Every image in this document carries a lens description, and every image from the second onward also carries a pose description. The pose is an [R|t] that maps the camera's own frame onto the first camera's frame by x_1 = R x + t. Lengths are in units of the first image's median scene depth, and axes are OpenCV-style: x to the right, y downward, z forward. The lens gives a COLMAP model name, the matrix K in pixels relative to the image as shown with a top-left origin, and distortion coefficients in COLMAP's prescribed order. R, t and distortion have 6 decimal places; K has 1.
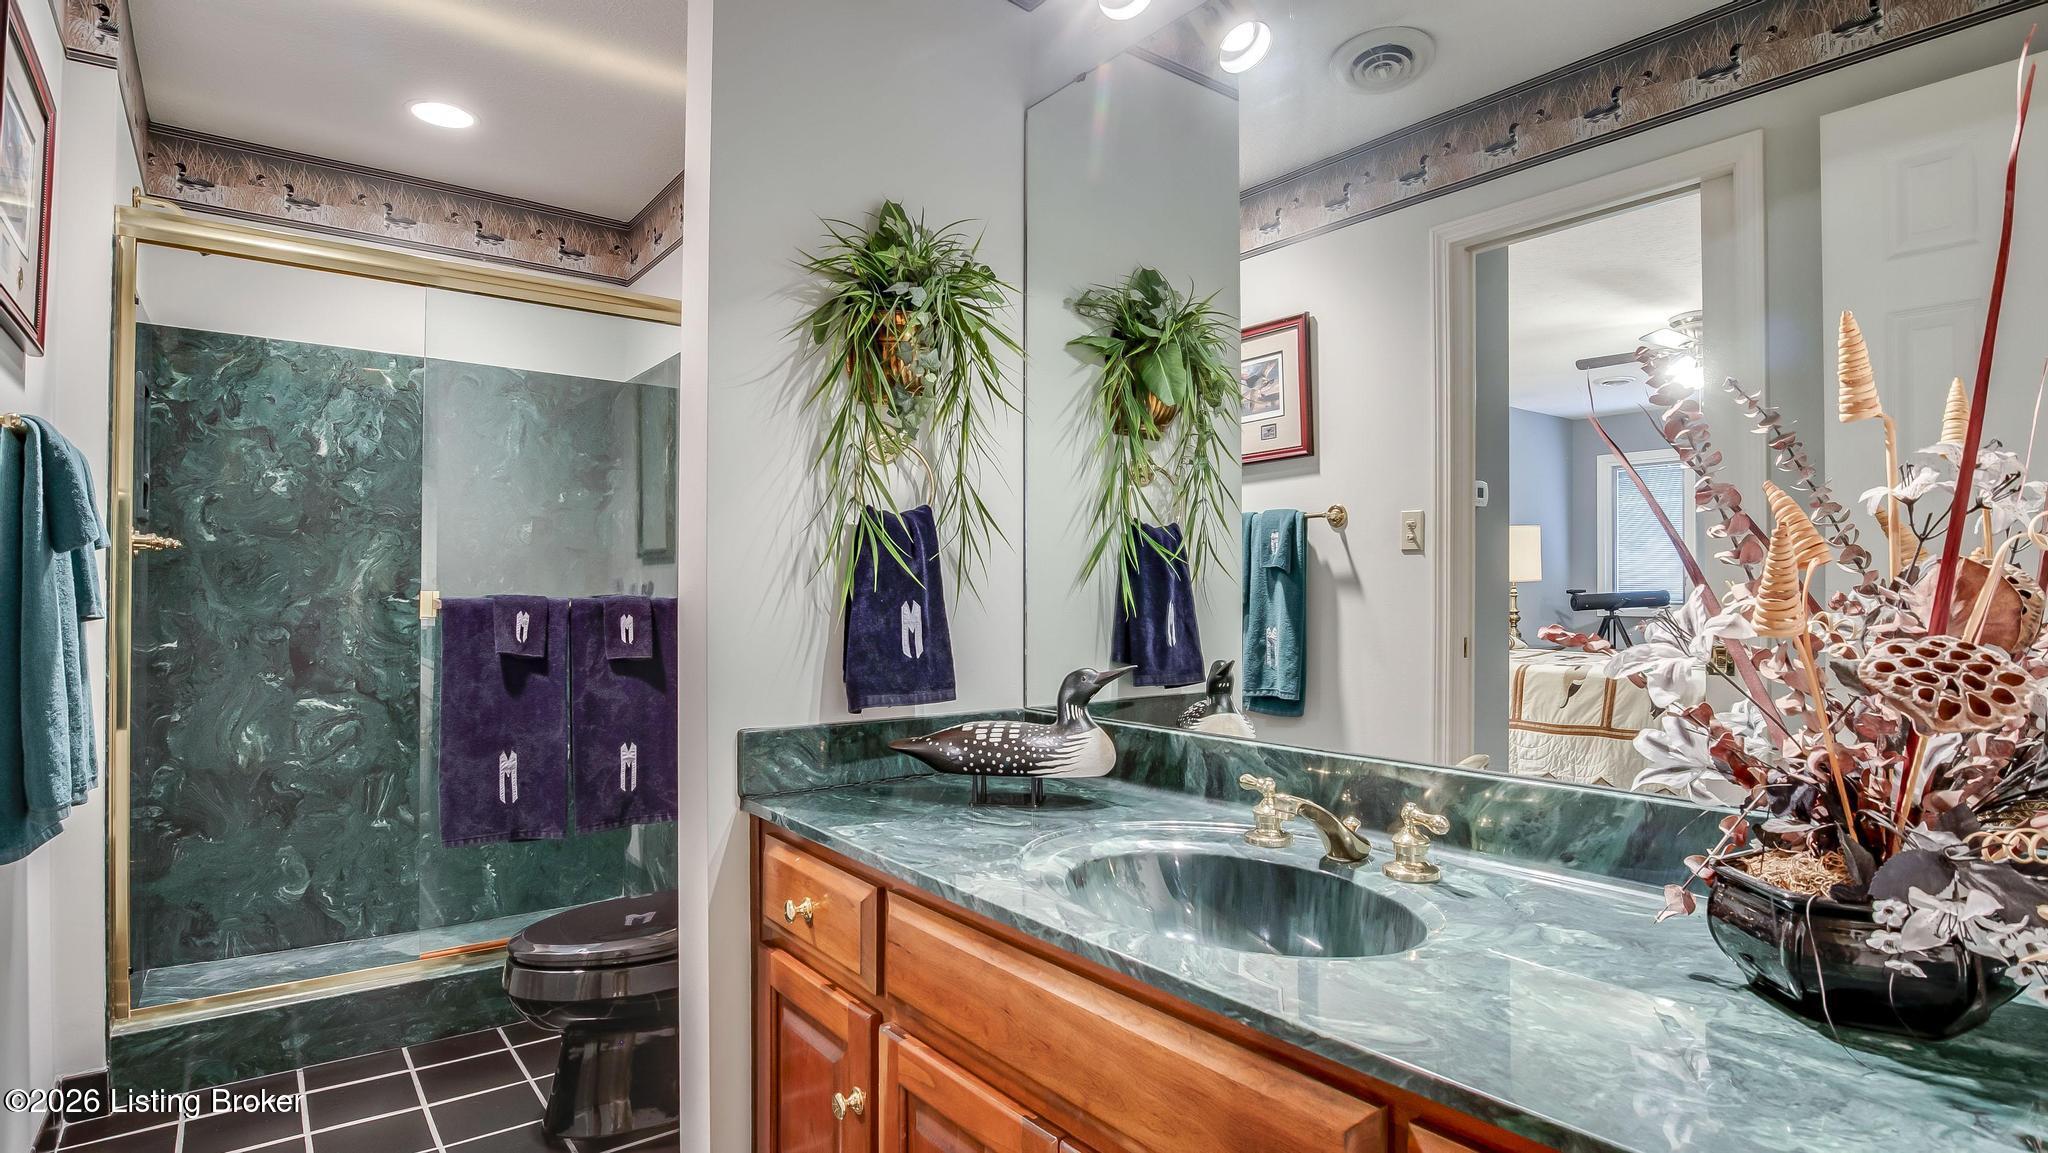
lens RADIAL K [[1068.3, 0, 1023.9], [0, 1068.3, 590.1], [0, 0, 1]] dist [-0.032578, 0.000370]
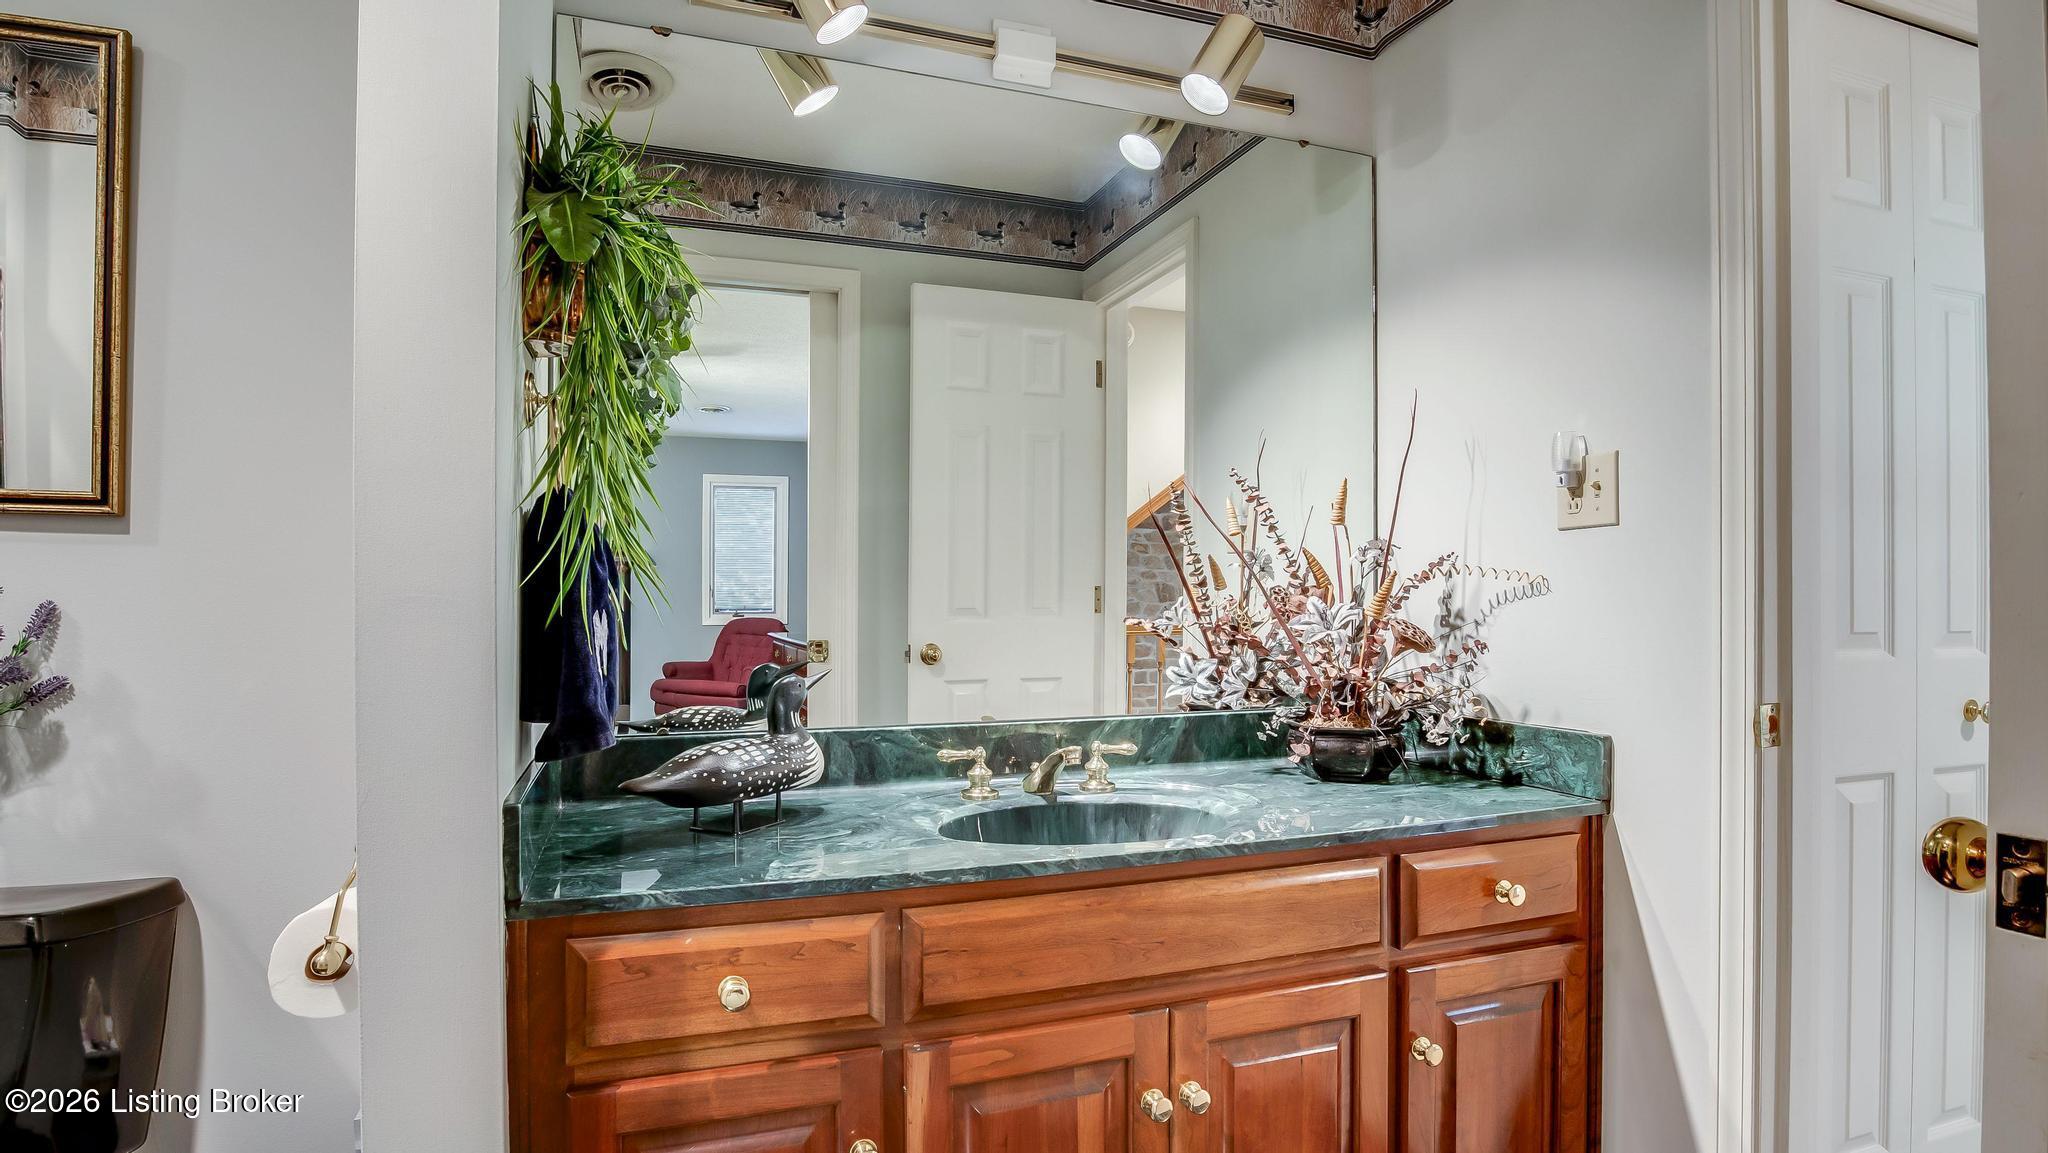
lens RADIAL K [[1080.1, 0, 1055.9], [0, 1080.1, 573.4], [0, 0, 1]] dist [-0.047512, 0.021929]
pose [[0.259156, 0.026388, 0.965475, -0.964882], [-0.006736, 0.999652, -0.025514, 0.003526], [-0.965812, 0.000108, 0.259243, 0.572381]]
